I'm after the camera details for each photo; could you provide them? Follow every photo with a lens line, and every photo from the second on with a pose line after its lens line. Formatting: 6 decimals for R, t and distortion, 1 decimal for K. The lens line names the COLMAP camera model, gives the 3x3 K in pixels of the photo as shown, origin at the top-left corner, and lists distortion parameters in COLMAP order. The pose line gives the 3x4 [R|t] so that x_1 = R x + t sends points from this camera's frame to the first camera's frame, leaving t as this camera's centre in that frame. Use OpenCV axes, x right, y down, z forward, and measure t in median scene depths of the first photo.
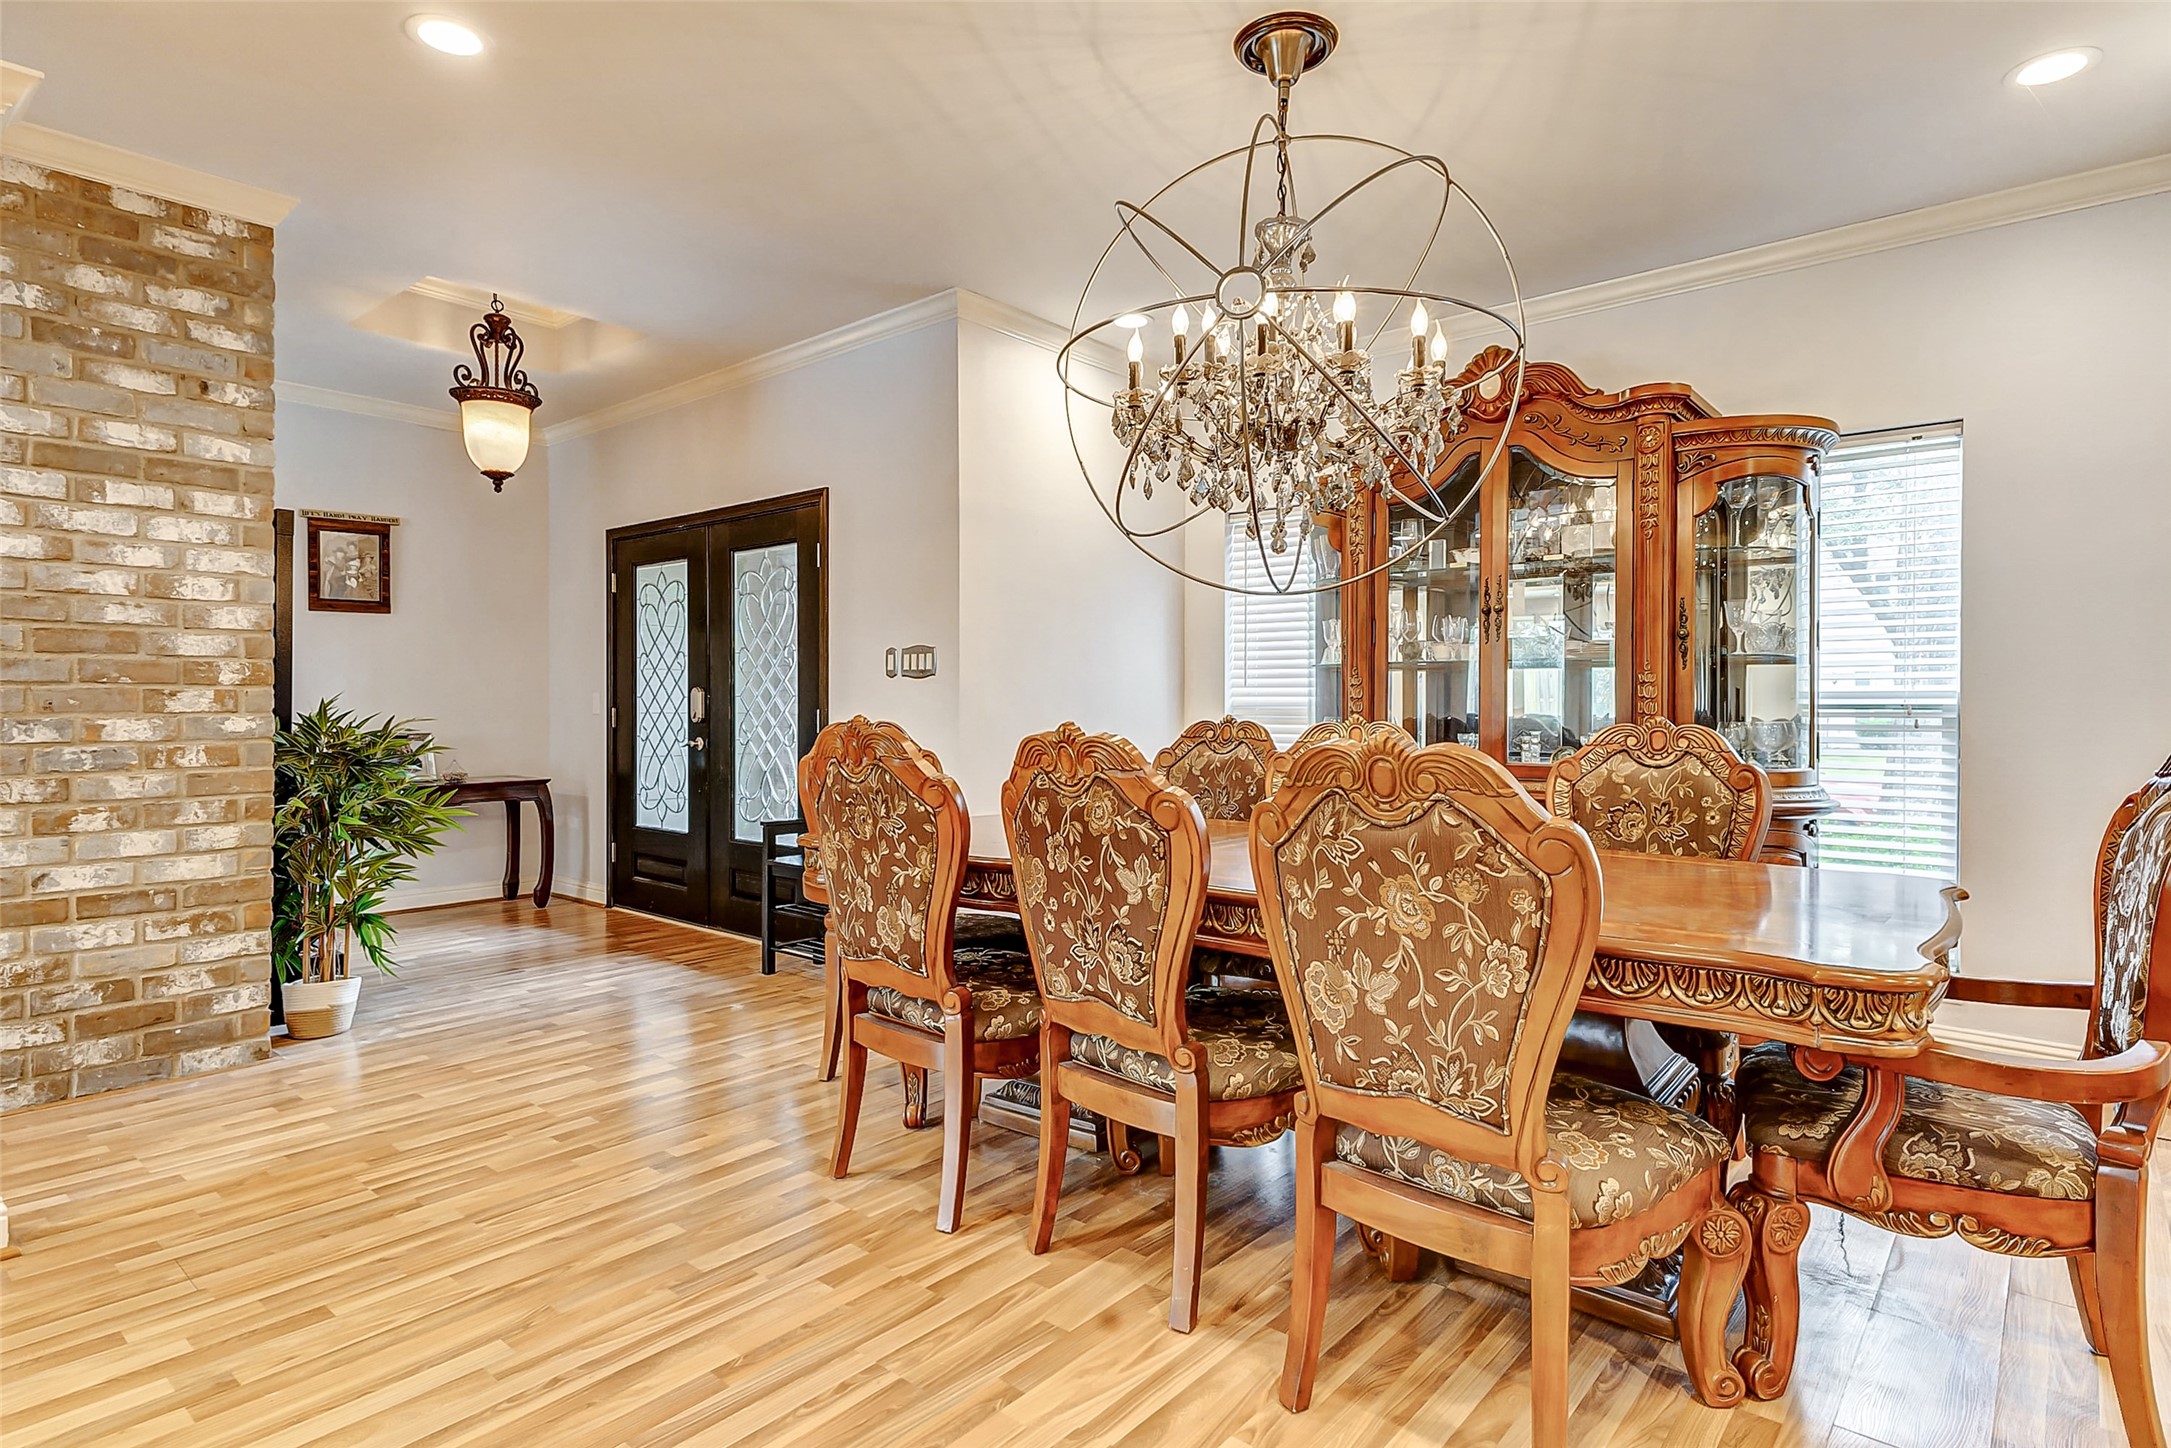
lens RADIAL K [[1141.3, 0, 1067.4], [0, 1141.3, 704.7], [0, 0, 1]] dist [0.015429, 0.000178]
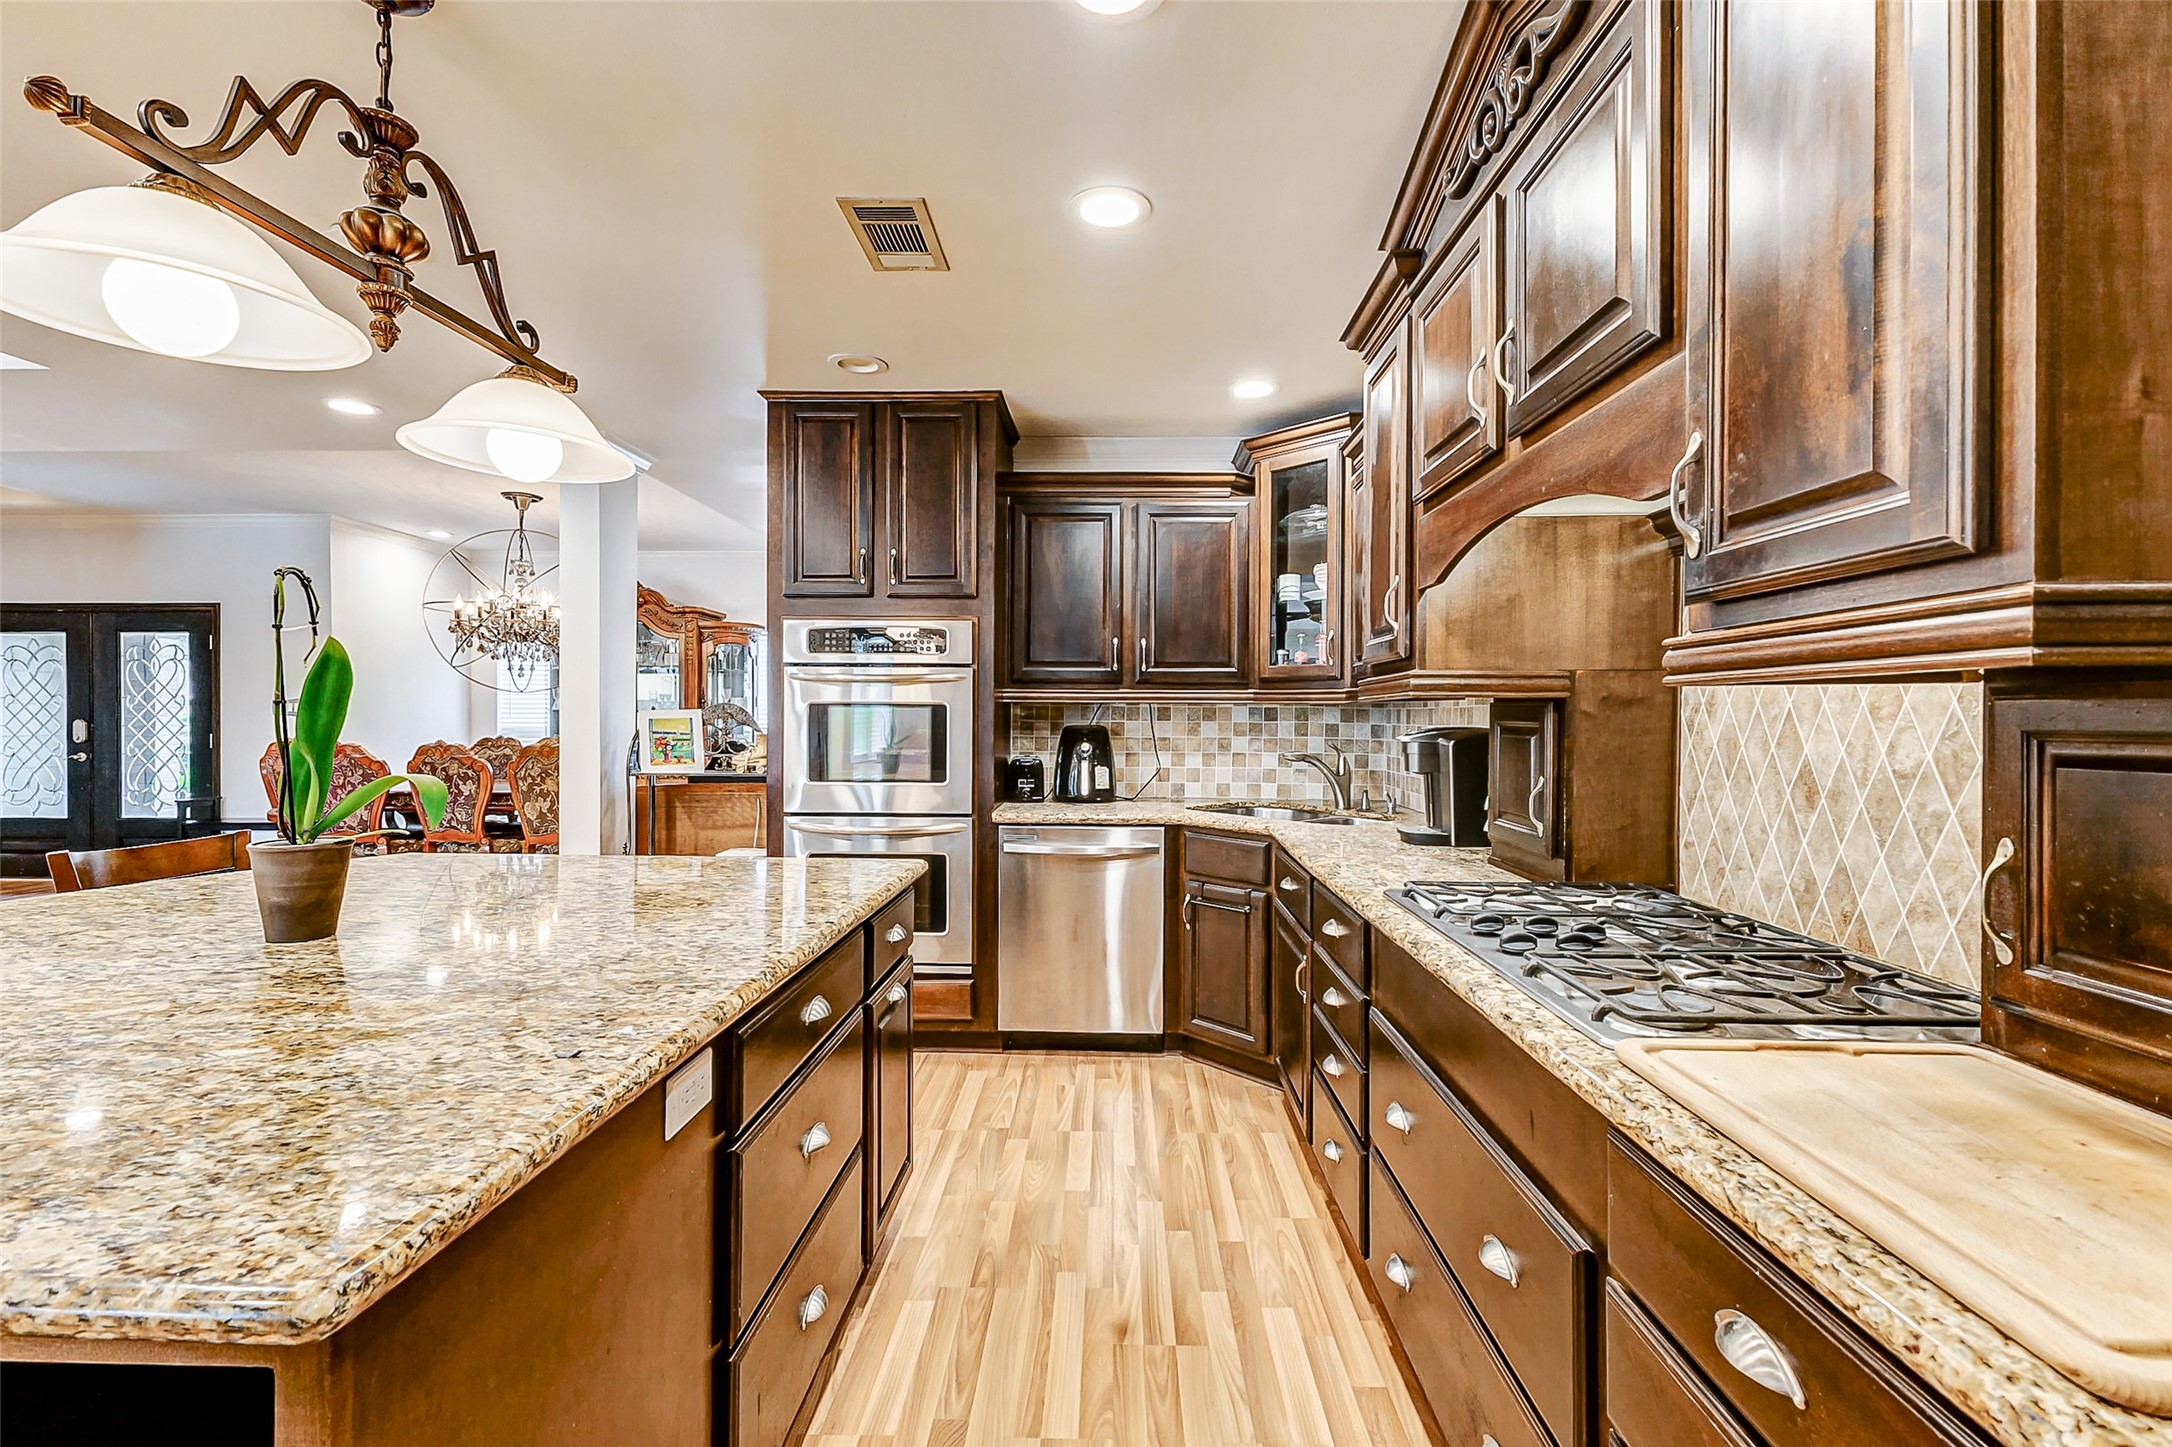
lens RADIAL K [[941.5, 0, 1091.6], [0, 941.5, 726.1], [0, 0, 1]] dist [0.007811, -0.003051]
pose [[0.763324, -0.008116, 0.645965, -0.174495], [0.001427, 0.999940, 0.010878, -0.027100], [-0.646015, -0.007382, 0.763289, -1.208782]]
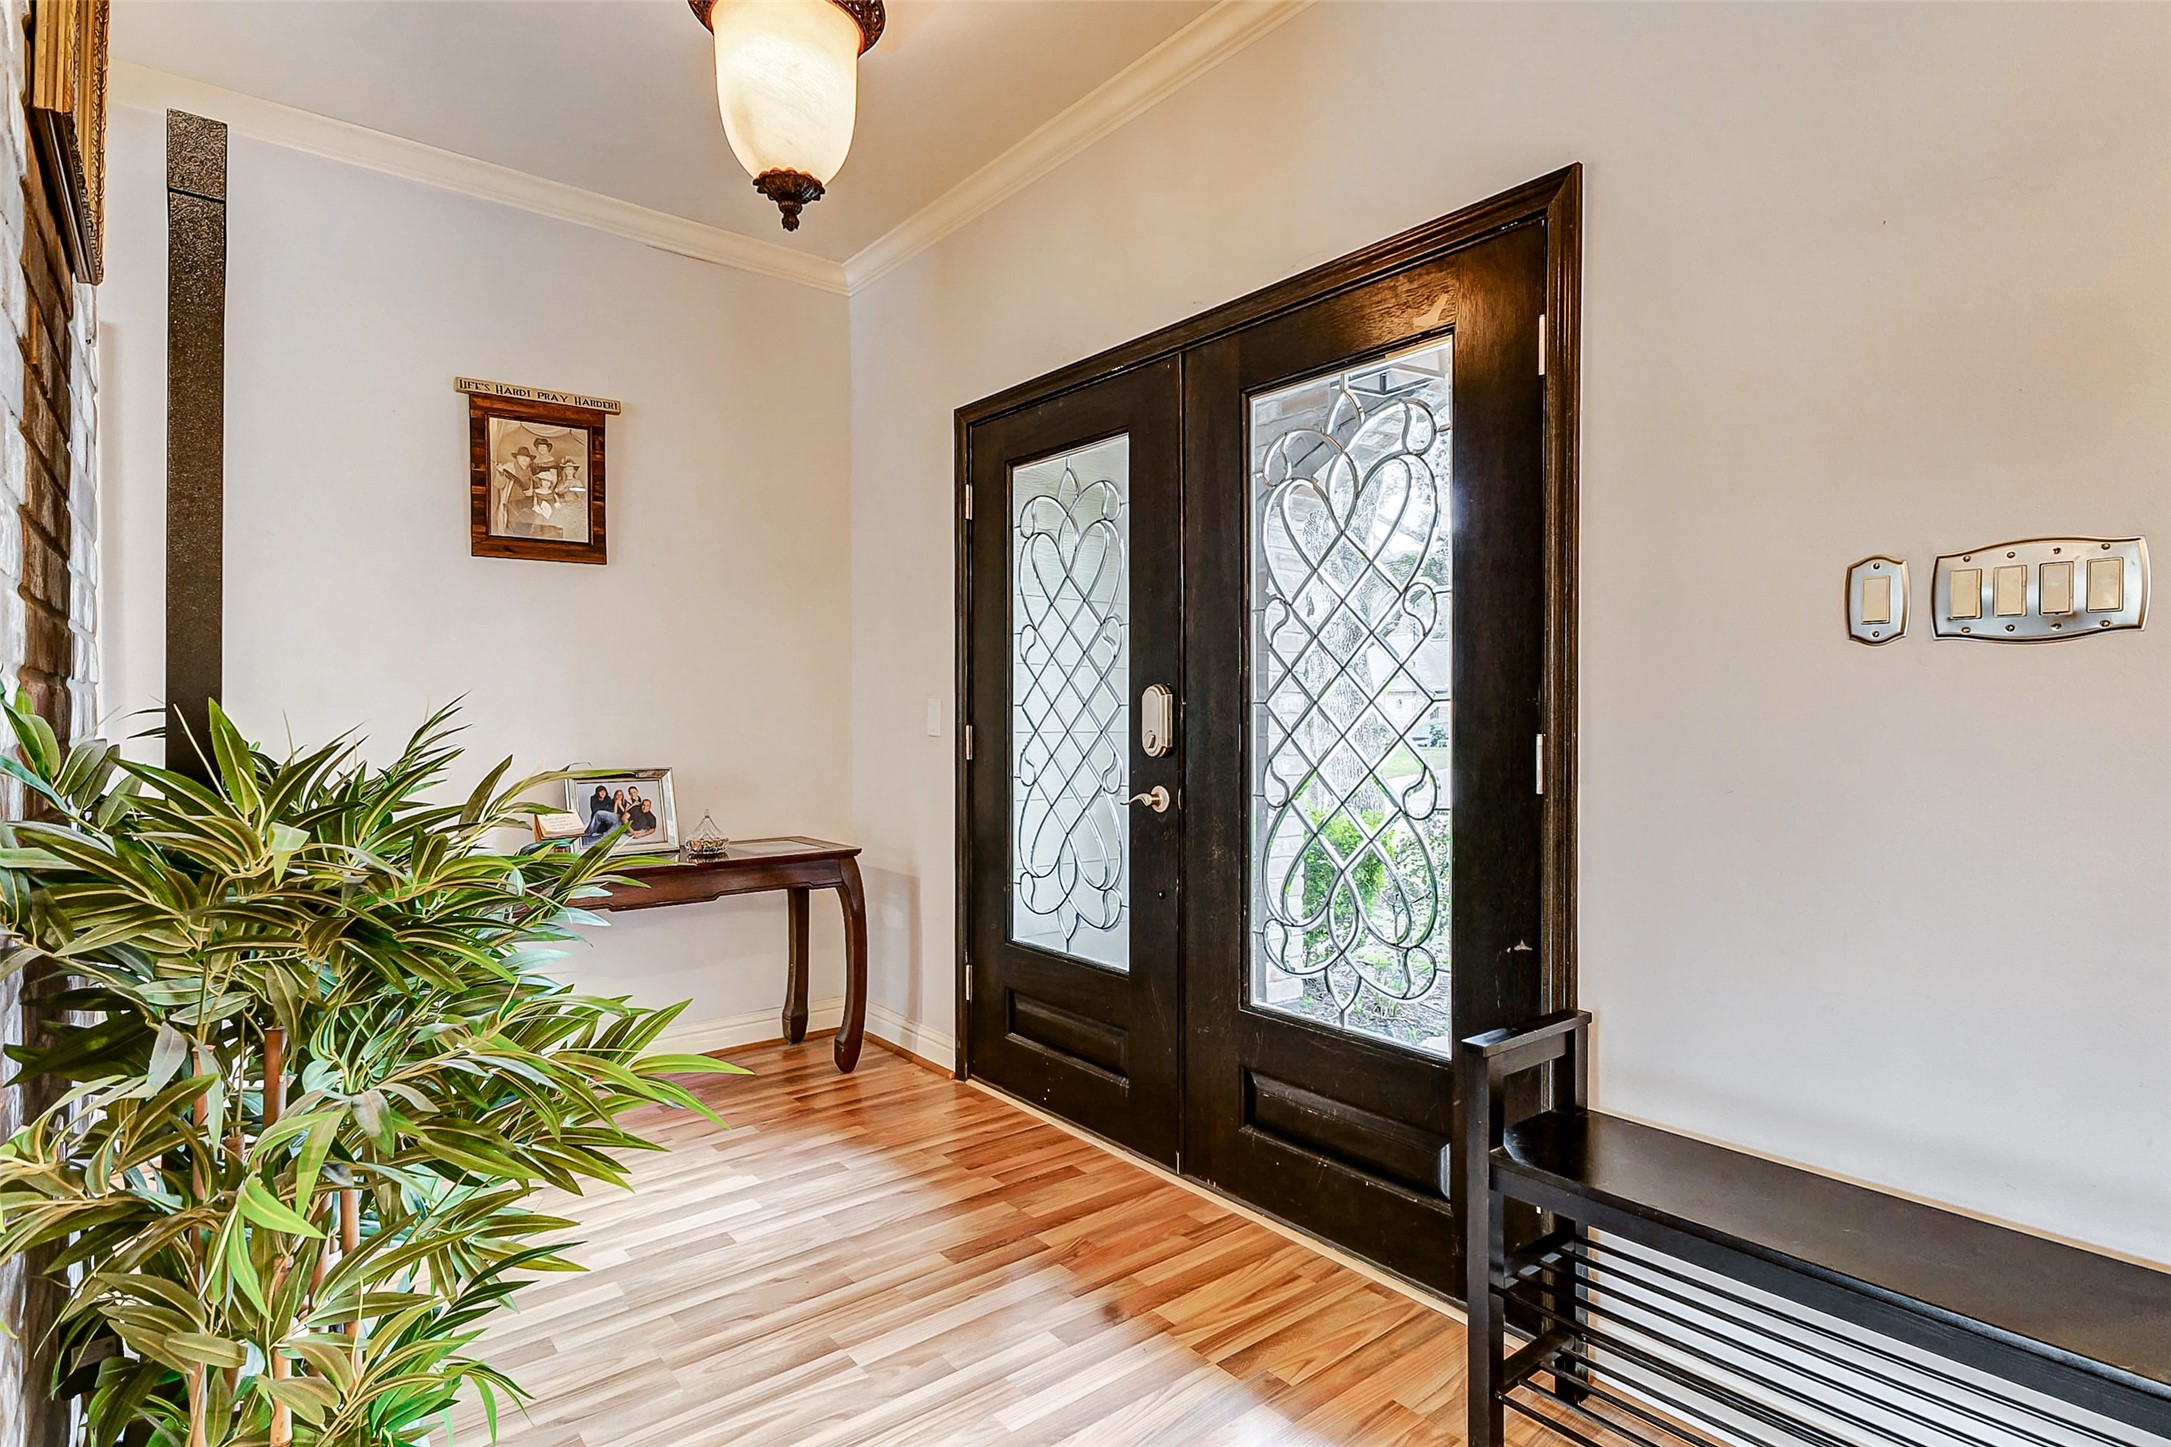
lens RADIAL K [[1141.3, 0, 1075.3], [0, 1141.3, 712.0], [0, 0, 1]] dist [0.015429, 0.000178]
pose [[0.982514, -0.002471, -0.186171, -0.406319], [0.002403, 0.999997, -0.000589, -0.005466], [0.186172, 0.000132, 0.982517, 0.775782]]
